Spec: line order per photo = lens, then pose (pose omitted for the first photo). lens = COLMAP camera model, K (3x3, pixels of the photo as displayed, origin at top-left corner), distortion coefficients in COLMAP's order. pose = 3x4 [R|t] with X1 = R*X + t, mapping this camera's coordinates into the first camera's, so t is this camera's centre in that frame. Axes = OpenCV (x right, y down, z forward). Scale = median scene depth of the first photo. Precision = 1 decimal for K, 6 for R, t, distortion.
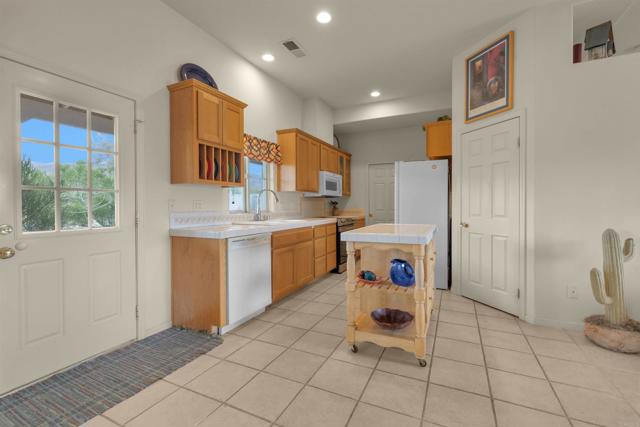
lens RADIAL K [[274.4, 0, 321.0], [0, 274.4, 209.0], [0, 0, 1]] dist [0.002009, -0.000981]
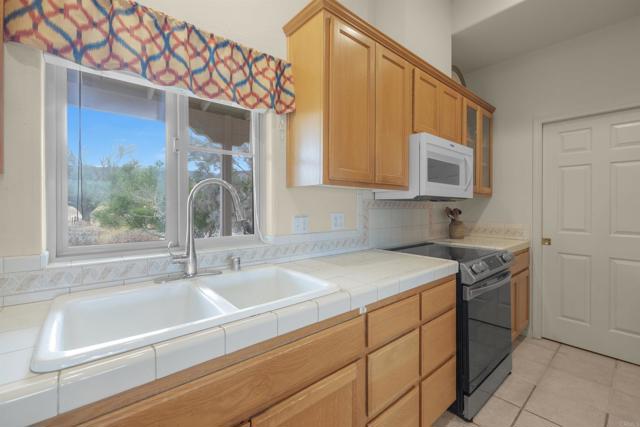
lens RADIAL K [[274.4, 0, 325.0], [0, 274.4, 204.1], [0, 0, 1]] dist [0.002009, -0.000981]
pose [[0.921364, 0.007170, -0.388634, 0.042325], [-0.013276, 0.999827, -0.013027, -0.038042], [0.388473, 0.017162, 0.921300, 0.713624]]
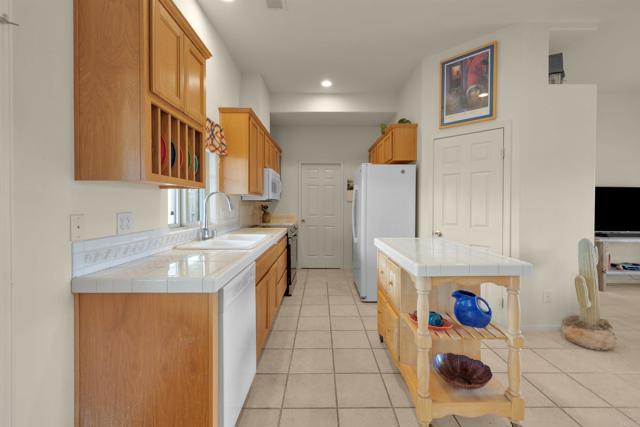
lens RADIAL K [[274.4, 0, 310.6], [0, 274.4, 207.2], [0, 0, 1]] dist [0.002009, -0.000981]
pose [[0.909530, 0.001599, 0.415636, -0.254136], [-0.001427, 0.999999, -0.000726, -0.031195], [-0.415636, 0.000068, 0.909531, 0.278808]]
